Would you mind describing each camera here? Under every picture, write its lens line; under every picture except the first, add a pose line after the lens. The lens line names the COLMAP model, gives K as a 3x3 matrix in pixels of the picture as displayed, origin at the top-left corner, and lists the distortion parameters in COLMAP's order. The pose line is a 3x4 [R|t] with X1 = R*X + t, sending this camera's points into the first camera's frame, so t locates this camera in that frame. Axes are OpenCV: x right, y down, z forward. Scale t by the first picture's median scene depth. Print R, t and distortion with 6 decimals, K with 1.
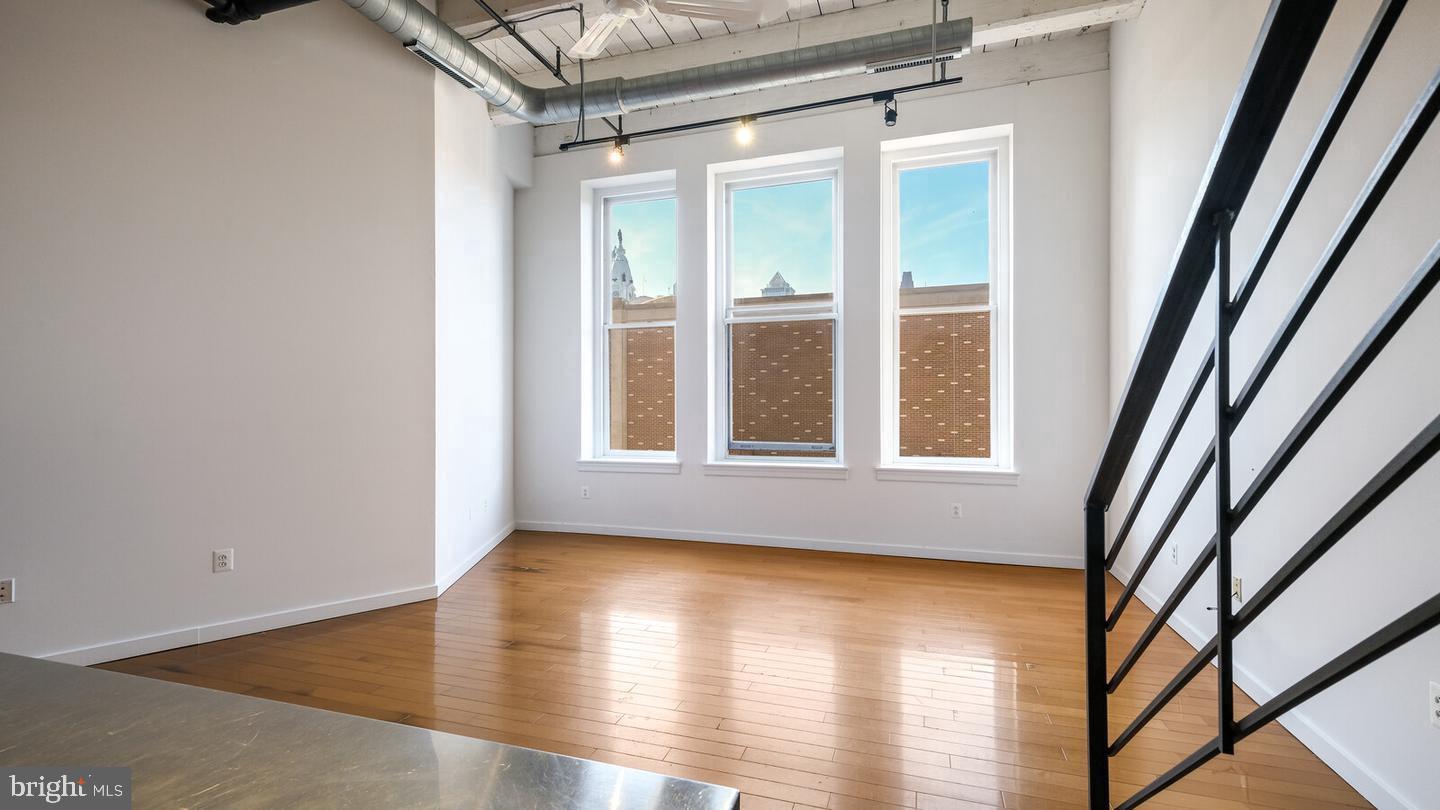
lens RADIAL K [[641.3, 0, 720.0], [0, 641.3, 405.0], [0, 0, 1]] dist [0.000715, 0.000125]
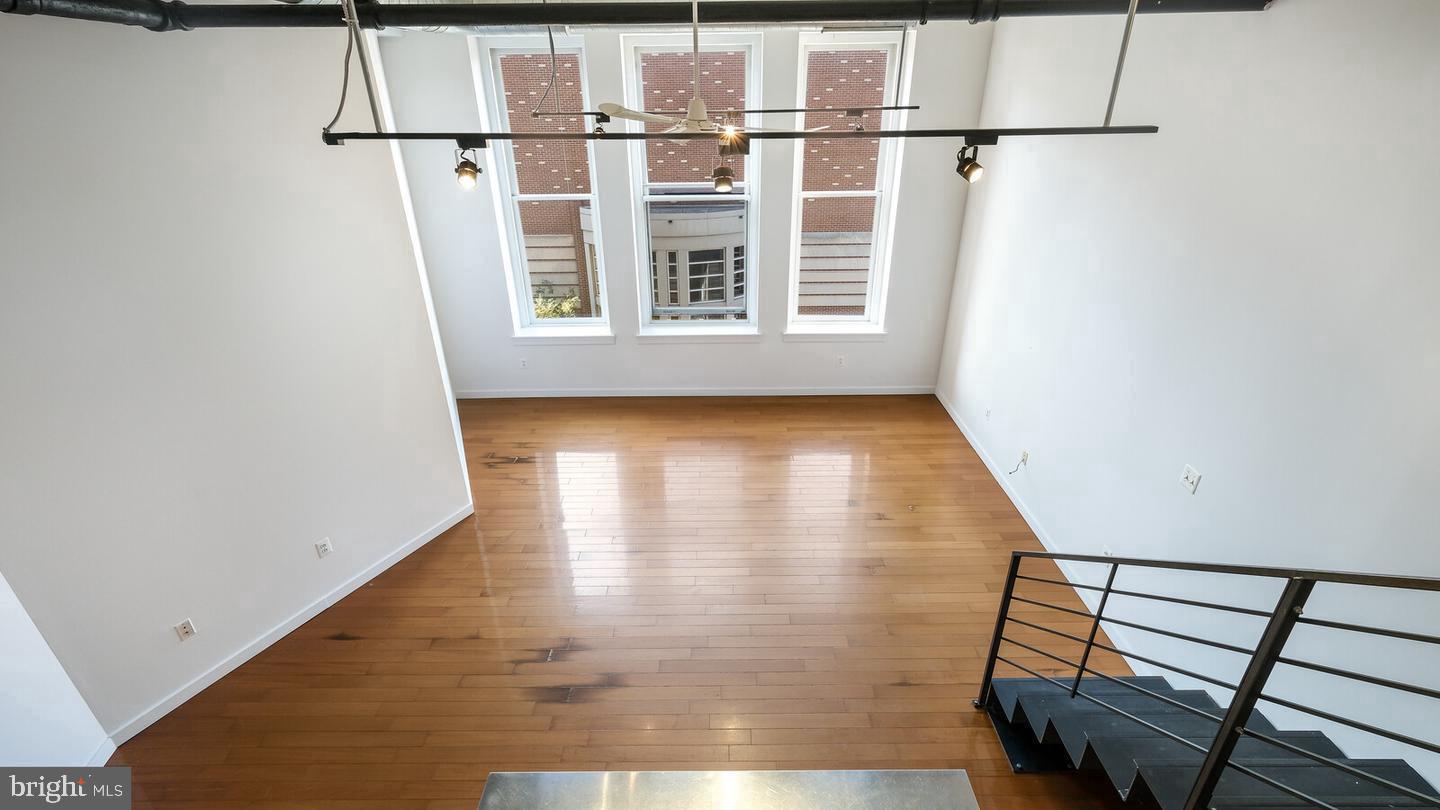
lens RADIAL K [[641.3, 0, 720.0], [0, 641.3, 405.0], [0, 0, 1]] dist [0.000715, 0.000125]
pose [[0.948418, -0.145822, 0.281494, -0.242453], [0.004564, 0.894121, 0.447802, -0.334327], [-0.316989, -0.423419, 0.848666, -0.079776]]
